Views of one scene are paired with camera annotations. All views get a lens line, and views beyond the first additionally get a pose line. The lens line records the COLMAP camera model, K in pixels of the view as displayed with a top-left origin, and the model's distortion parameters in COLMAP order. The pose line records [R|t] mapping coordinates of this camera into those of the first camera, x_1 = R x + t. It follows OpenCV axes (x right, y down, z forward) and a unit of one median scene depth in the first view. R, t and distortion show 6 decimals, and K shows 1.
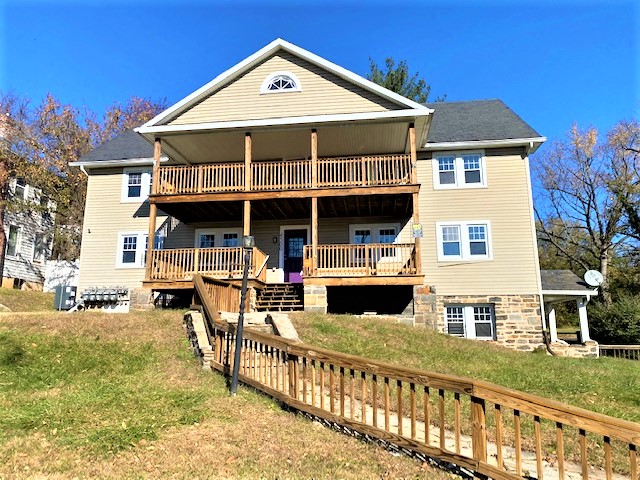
lens RADIAL K [[482.1, 0, 320.0], [0, 482.1, 240.0], [0, 0, 1]] dist [-0.003235, -0.003859]
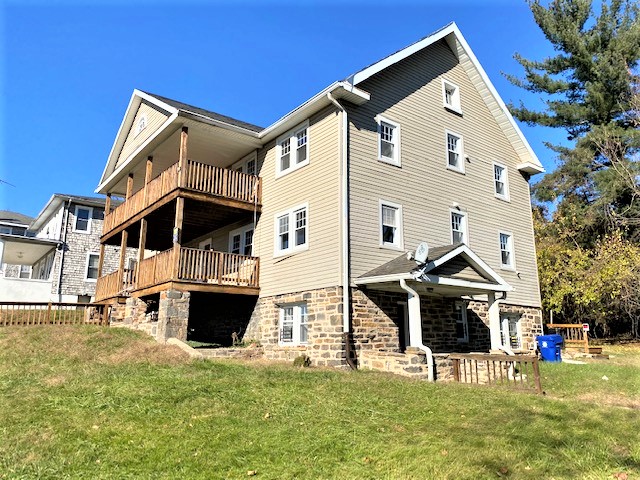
lens RADIAL K [[482.1, 0, 320.0], [0, 482.1, 240.0], [0, 0, 1]] dist [-0.003235, -0.003859]
pose [[0.704546, -0.148923, -0.693856, 0.964959], [0.123372, 0.988548, -0.086901, 0.103836], [0.698852, -0.024377, 0.714851, 0.432764]]
